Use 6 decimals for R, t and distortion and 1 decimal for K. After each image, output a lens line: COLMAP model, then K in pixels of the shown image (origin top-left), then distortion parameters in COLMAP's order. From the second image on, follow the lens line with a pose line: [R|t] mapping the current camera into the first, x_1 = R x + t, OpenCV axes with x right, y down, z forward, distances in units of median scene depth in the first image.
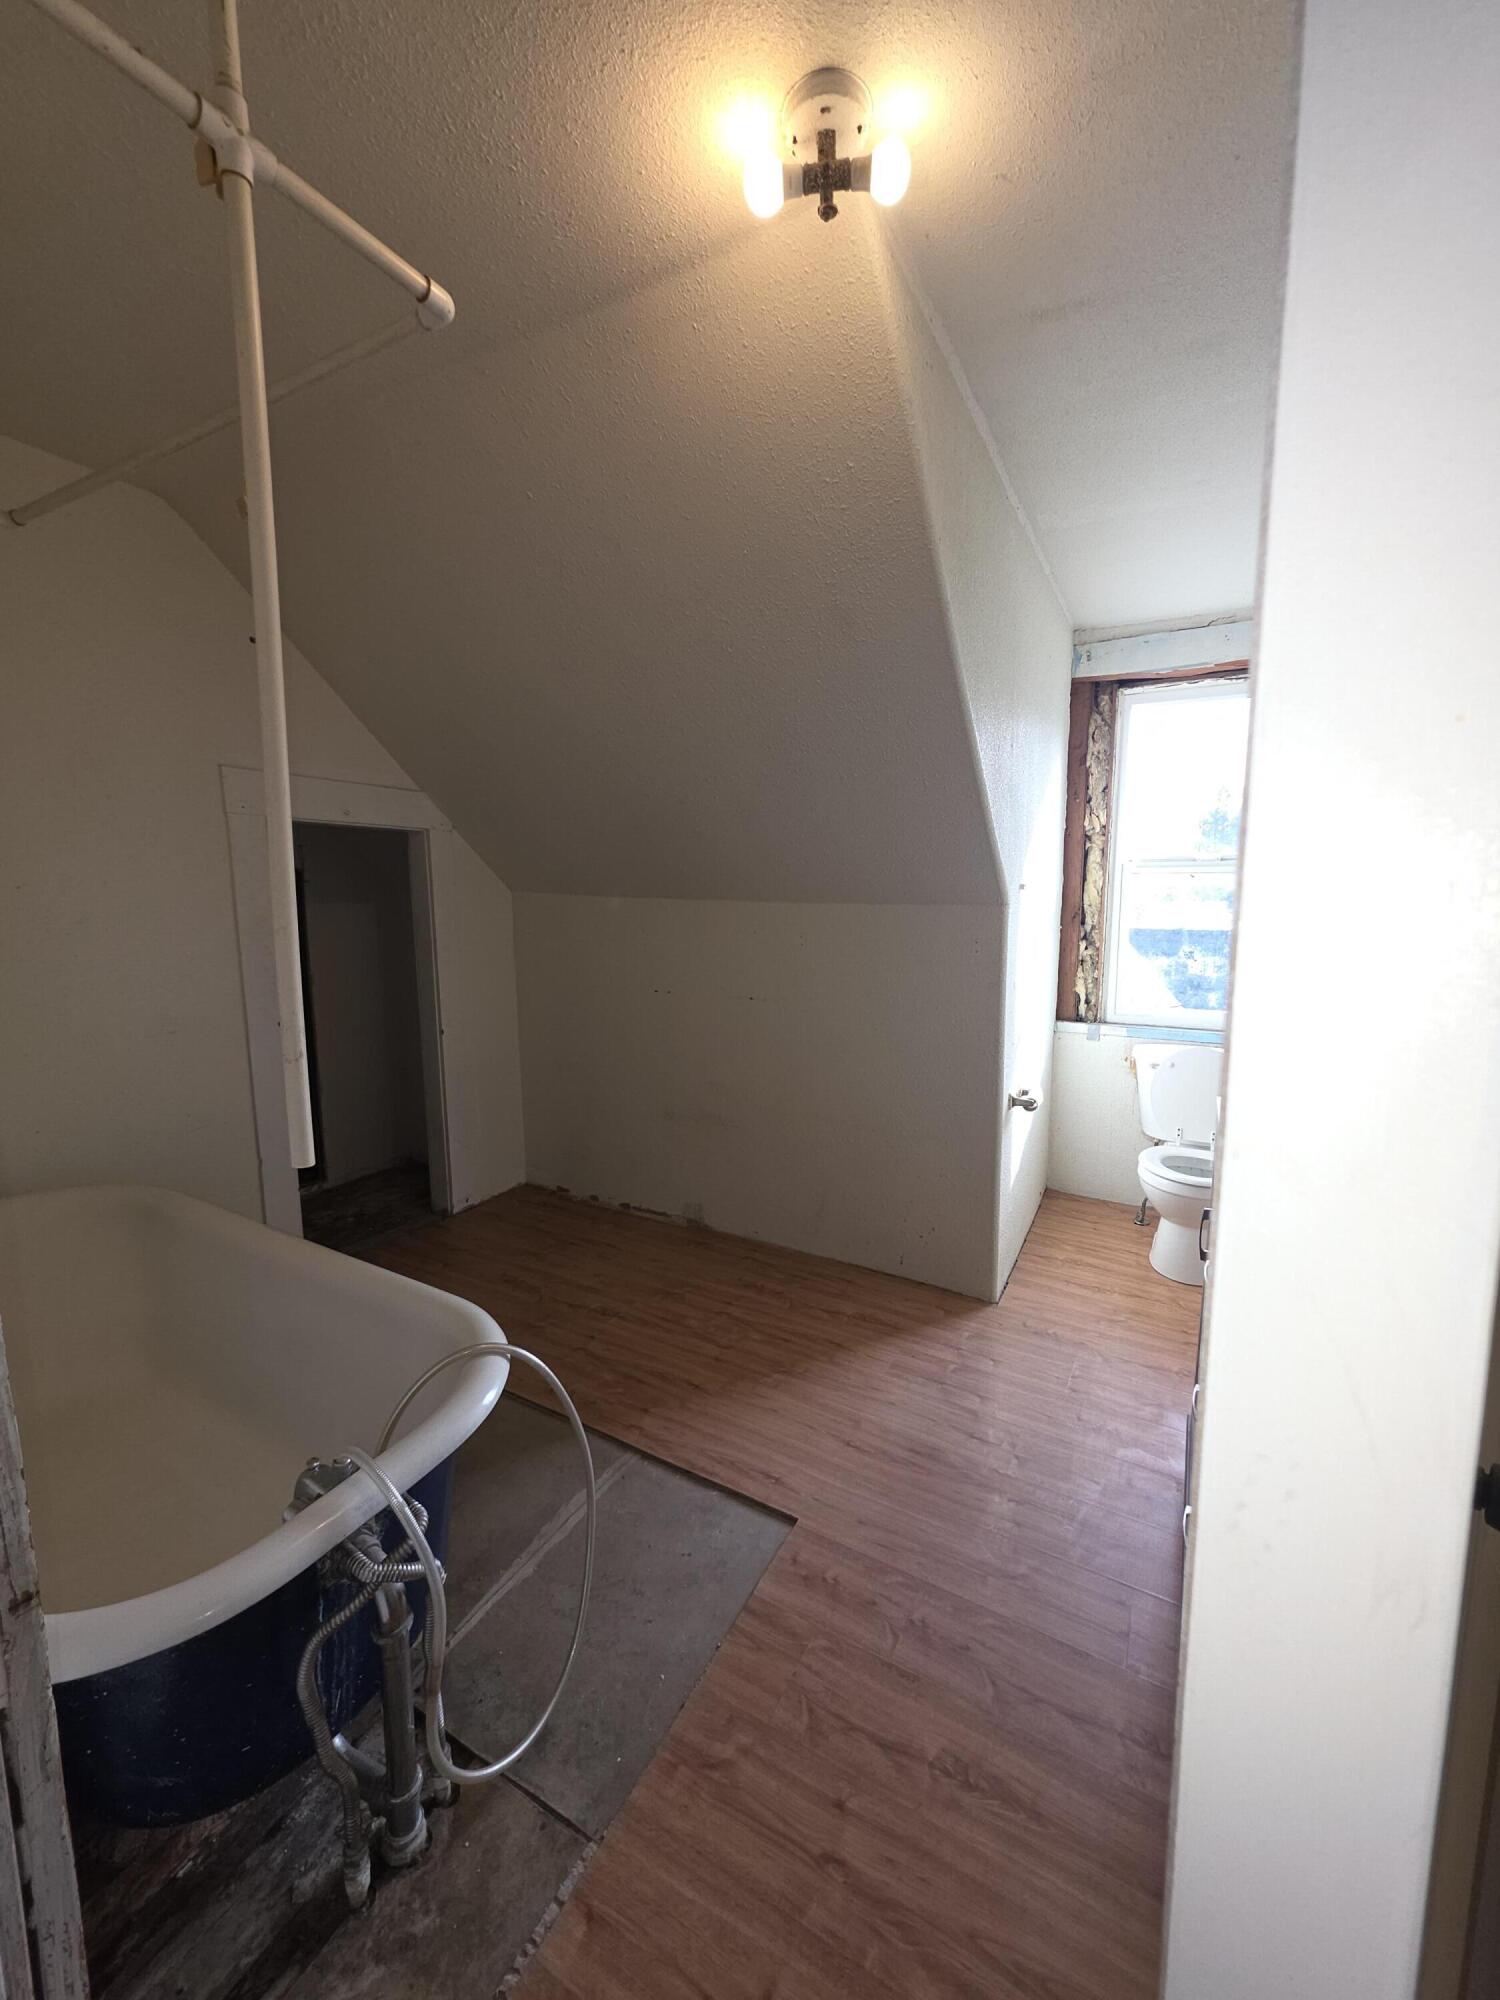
lens RADIAL K [[795.8, 0, 745.0], [0, 795.8, 998.8], [0, 0, 1]] dist [0.004219, -0.000740]
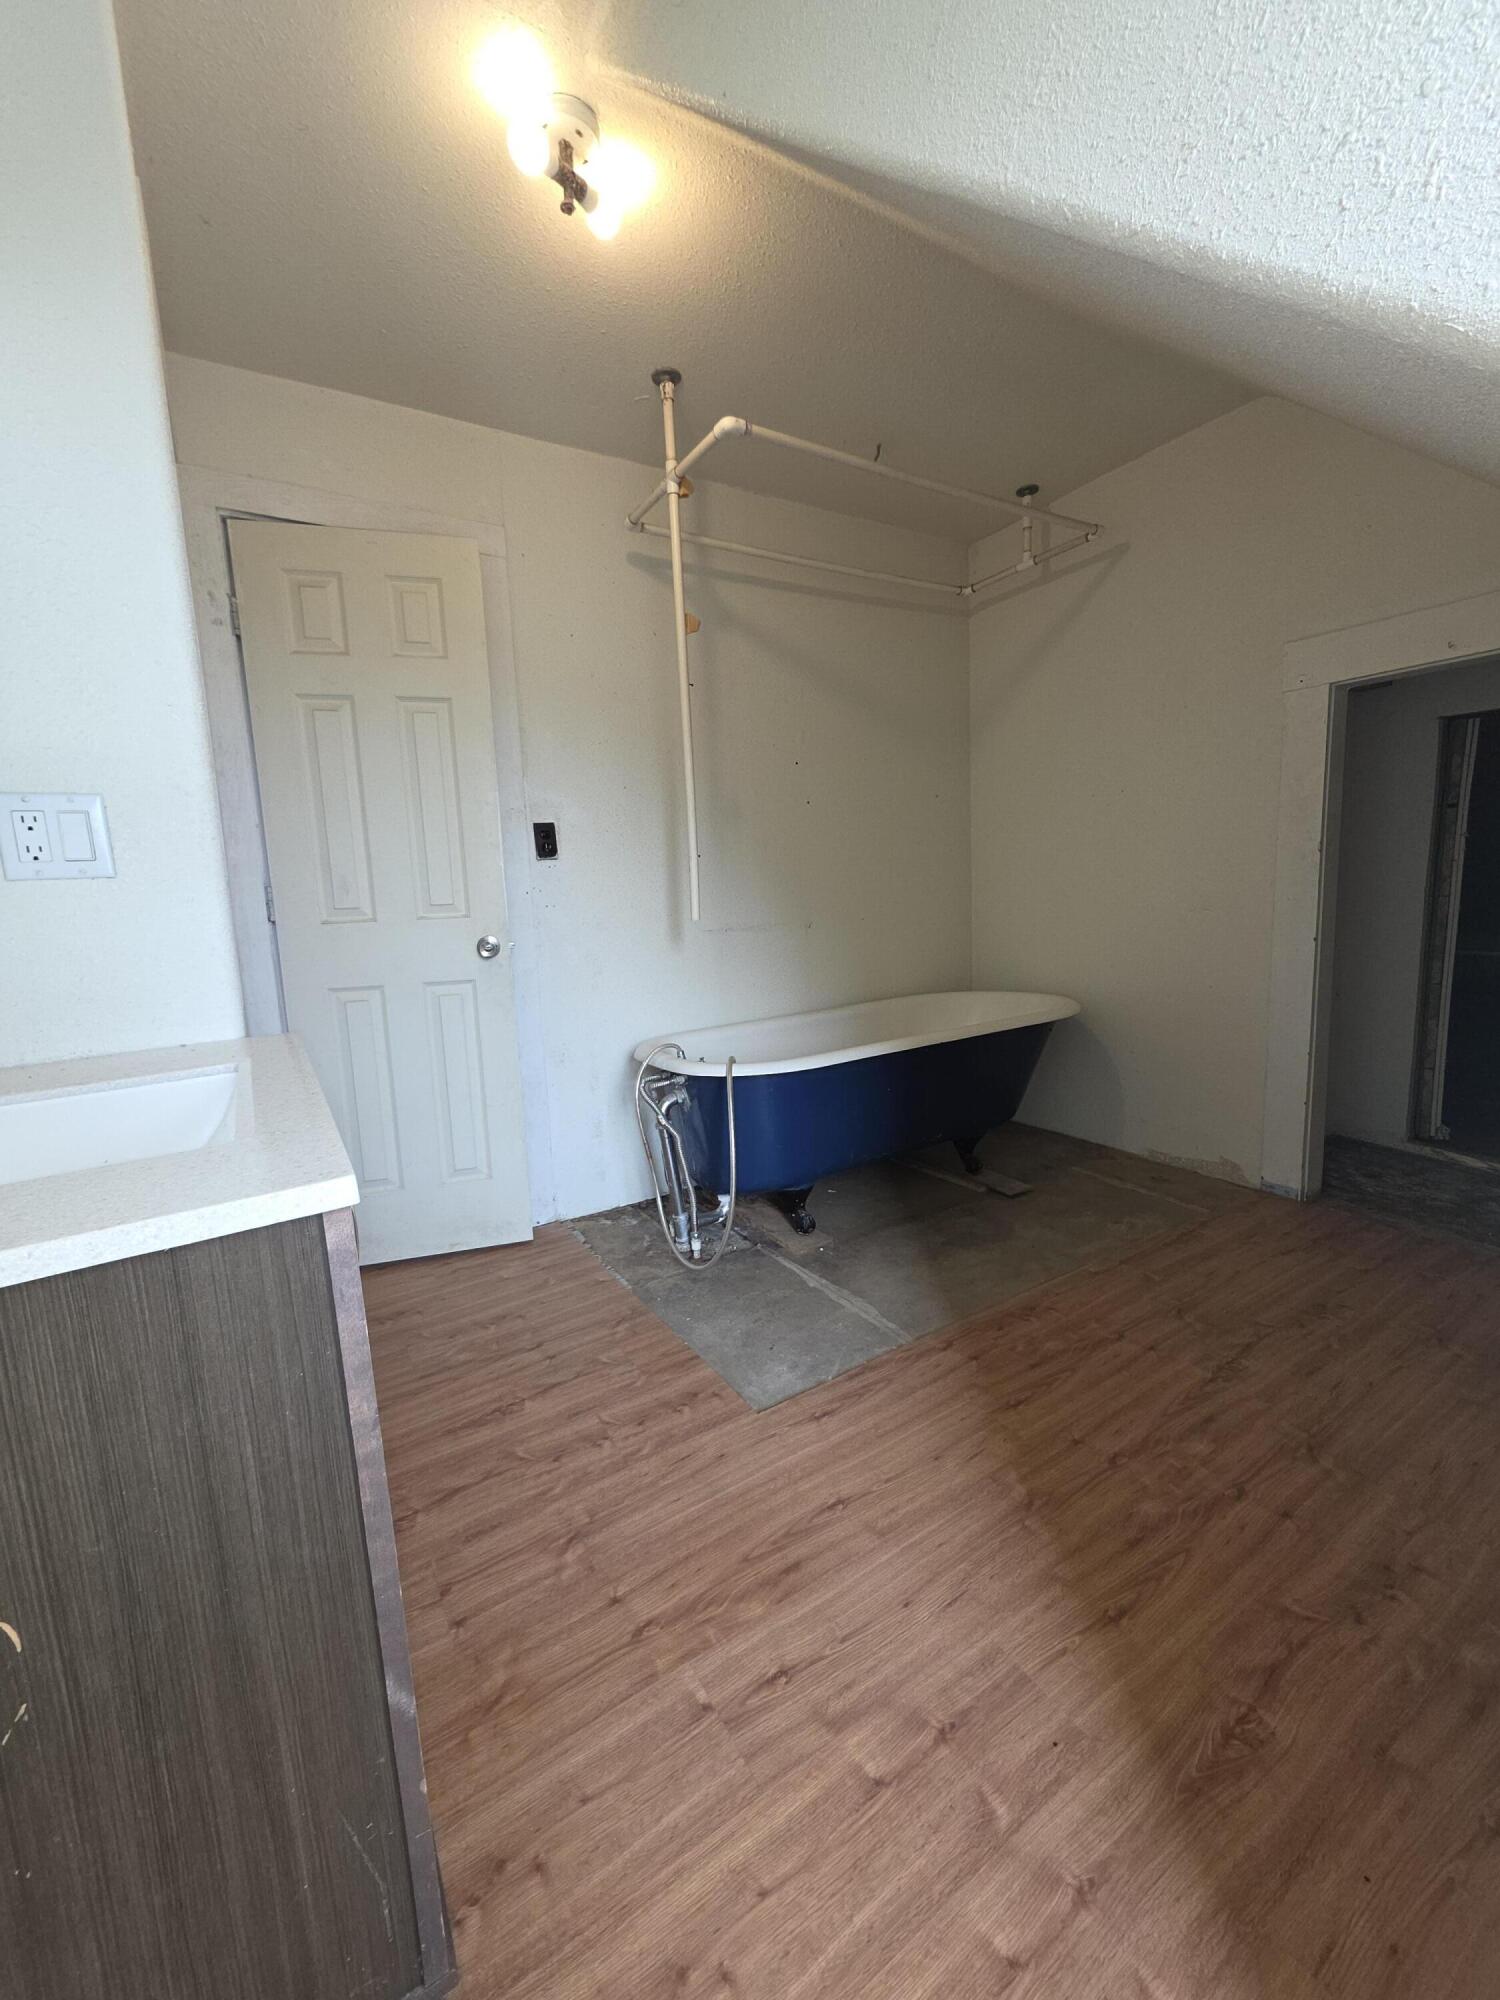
lens RADIAL K [[795.8, 0, 745.0], [0, 795.8, 998.8], [0, 0, 1]] dist [0.004219, -0.000740]
pose [[-0.480145, 0.151299, -0.864042, 0.814561], [-0.072063, 0.974880, 0.210752, -0.035745], [0.874224, 0.163457, -0.457181, 1.322133]]
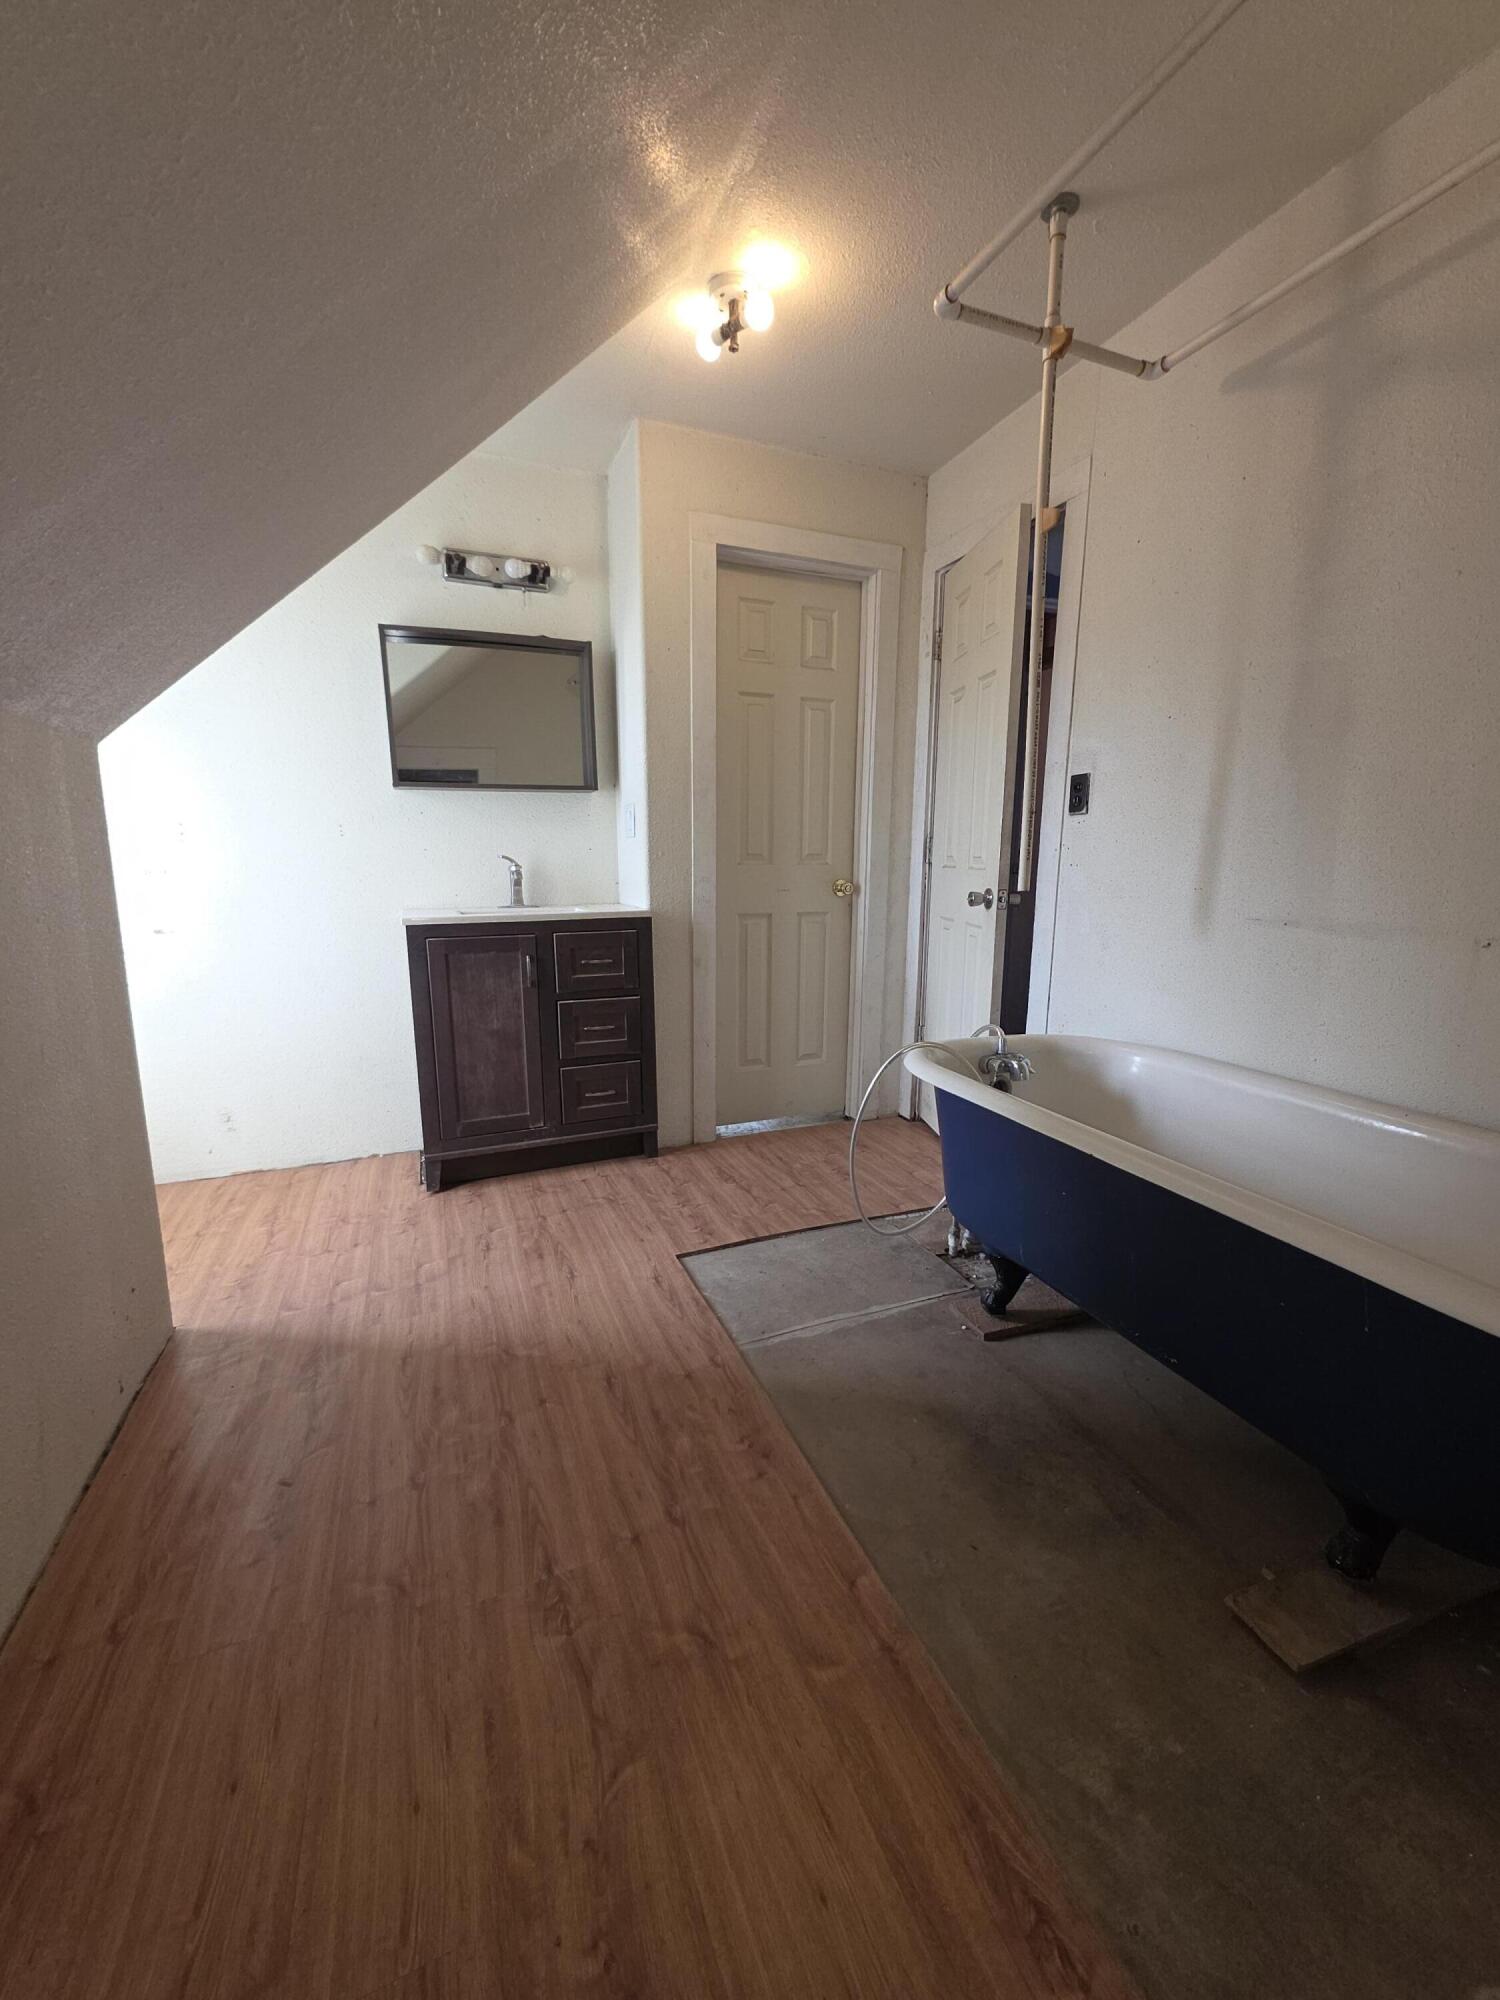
lens RADIAL K [[795.8, 0, 745.0], [0, 795.8, 998.8], [0, 0, 1]] dist [0.004219, -0.000740]
pose [[-0.784263, -0.107594, 0.611028, -0.734757], [0.085651, 0.956642, 0.278387, -0.076382], [-0.614488, 0.270664, -0.741044, 1.728135]]
